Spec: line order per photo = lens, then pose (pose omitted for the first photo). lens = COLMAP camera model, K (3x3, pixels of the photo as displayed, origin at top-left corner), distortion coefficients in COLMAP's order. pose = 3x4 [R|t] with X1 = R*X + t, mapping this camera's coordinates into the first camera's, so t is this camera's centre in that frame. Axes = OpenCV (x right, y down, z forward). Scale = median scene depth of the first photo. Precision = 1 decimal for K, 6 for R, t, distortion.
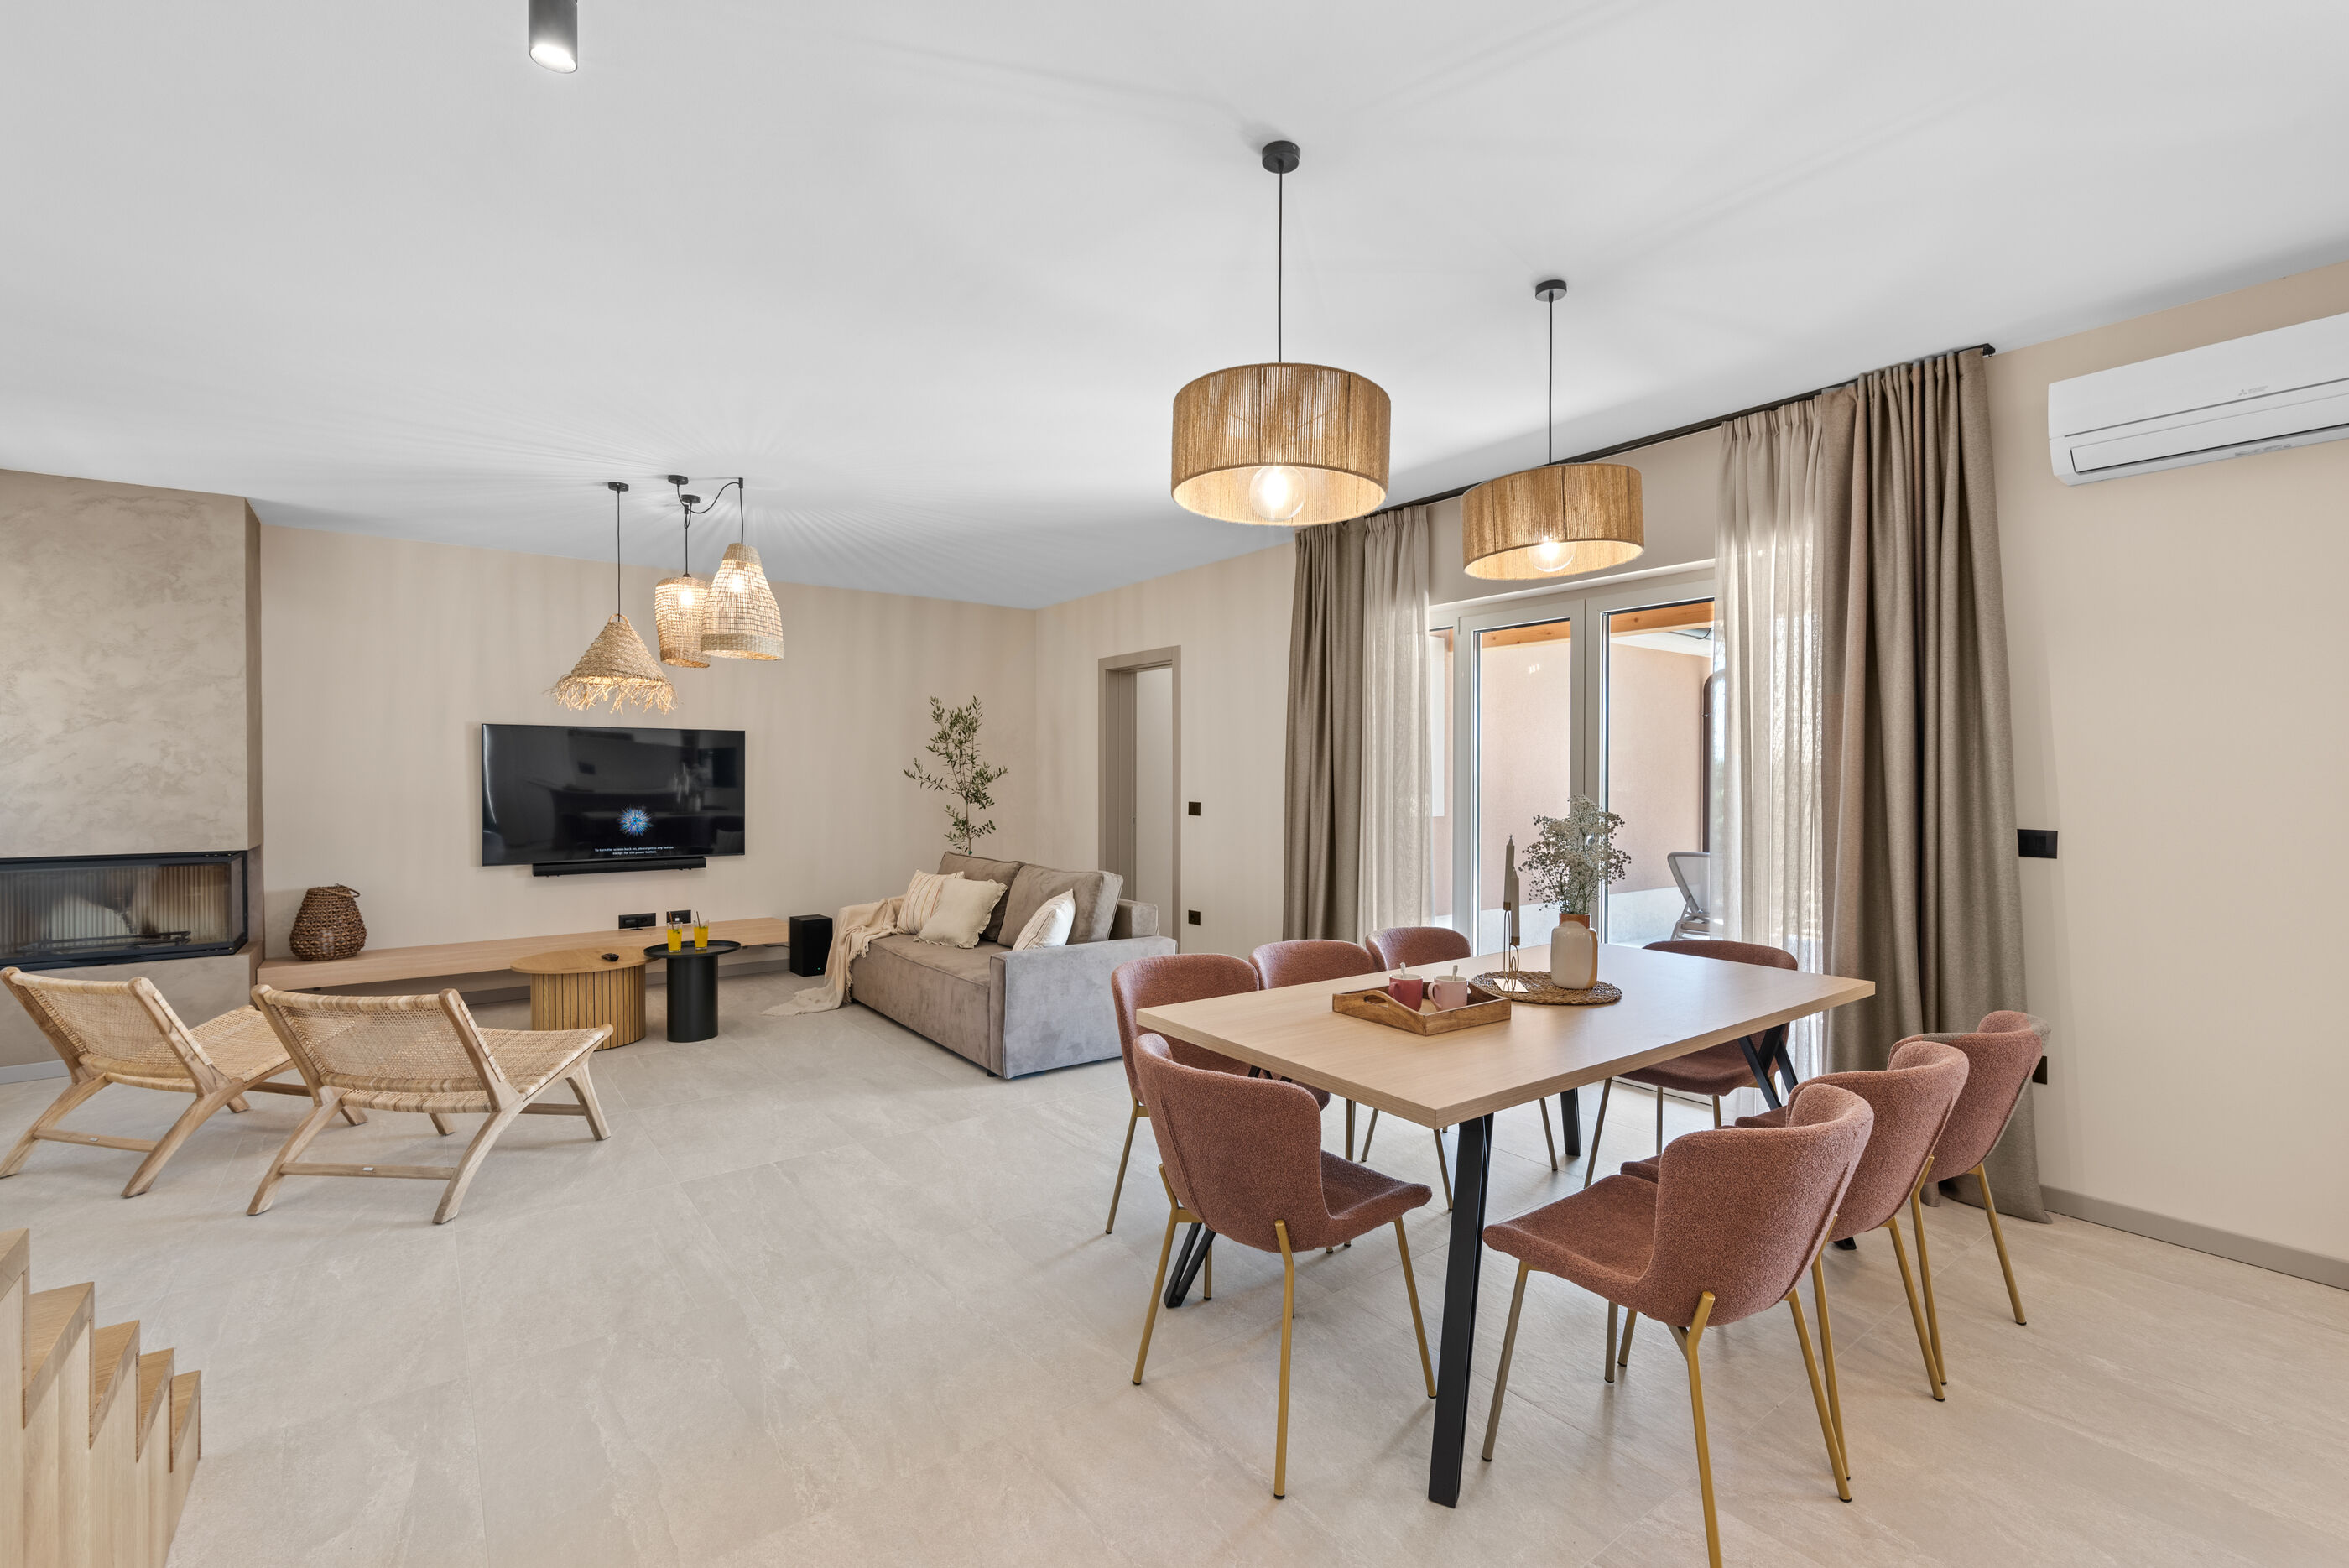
lens RADIAL K [[1022.1, 0, 1181.0], [0, 1022.1, 783.6], [0, 0, 1]] dist [0.000329, 0.000205]
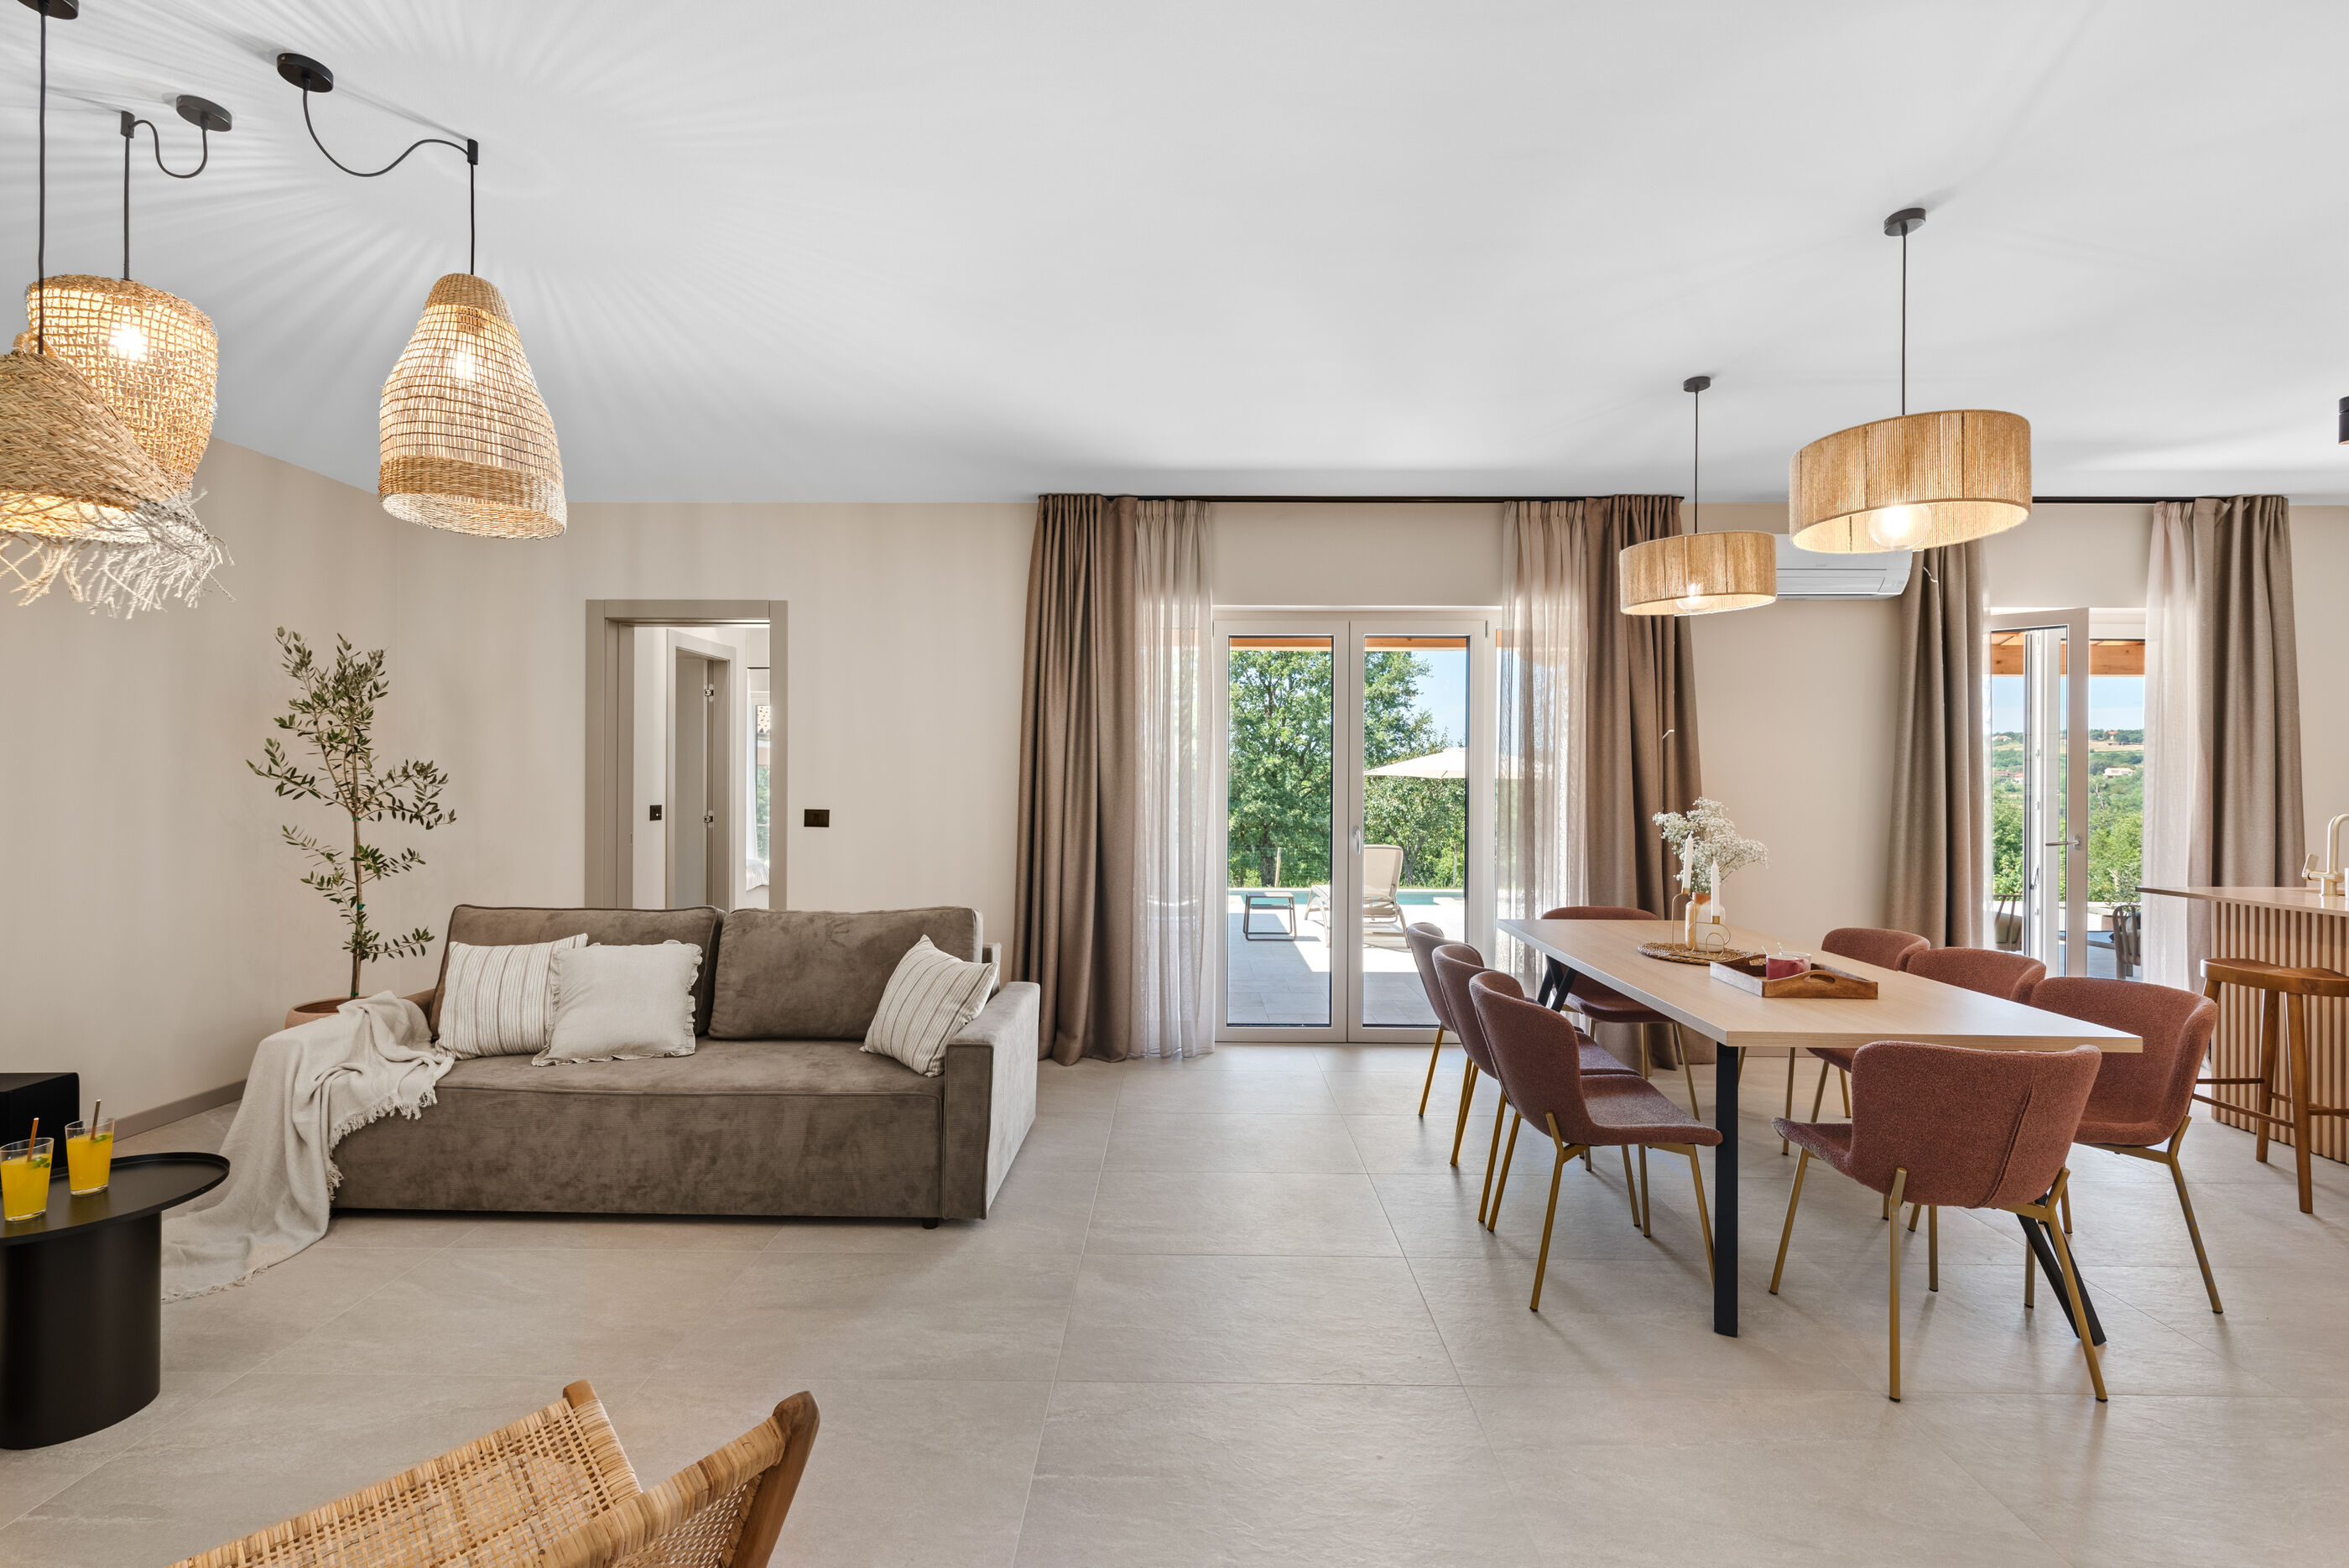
lens RADIAL K [[1018.4, 0, 1178.3], [0, 1018.4, 780.1], [0, 0, 1]] dist [-0.001906, -0.000210]
pose [[0.611483, -0.000044, 0.791257, -0.551725], [0.001115, 0.999999, -0.000806, -0.004069], [-0.791257, 0.001375, 0.611483, 0.419803]]
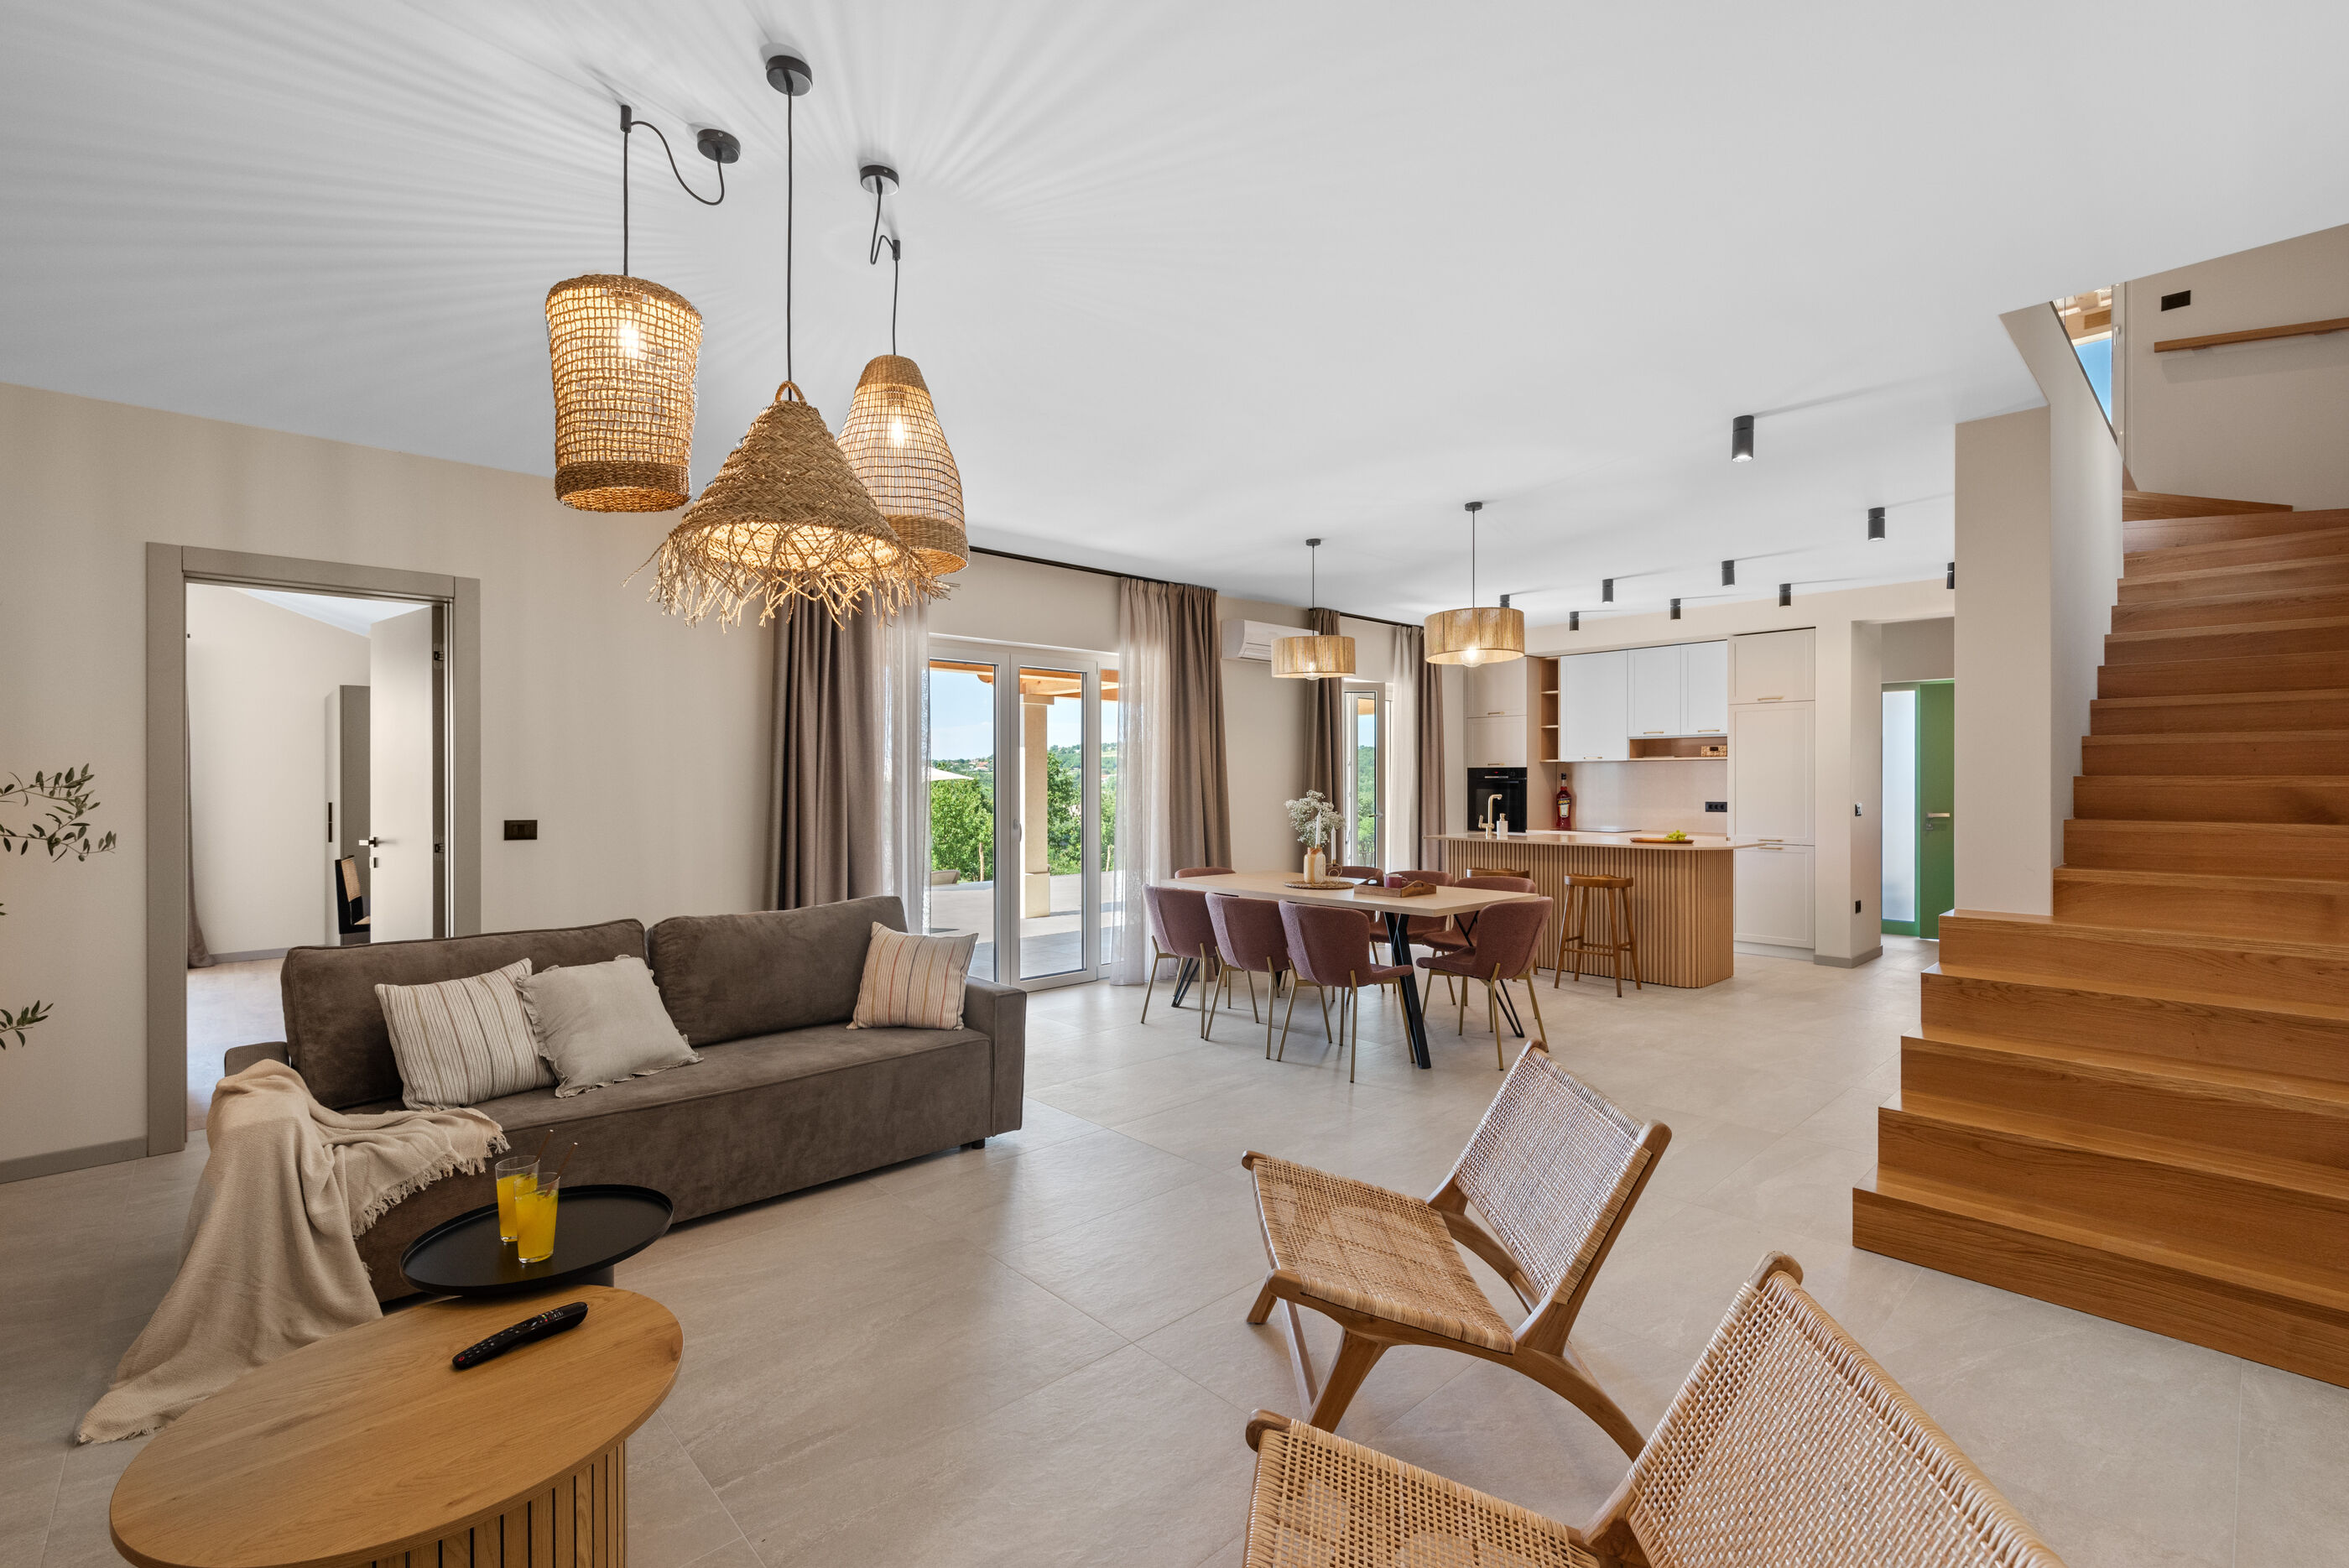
lens RADIAL K [[1022.1, 0, 1181.0], [0, 1022.1, 783.6], [0, 0, 1]] dist [0.000329, 0.000205]
pose [[-0.107208, -0.001590, 0.994235, -0.916092], [0.009062, 0.999956, 0.002576, -0.005210], [-0.994195, 0.009286, -0.107189, 0.834521]]
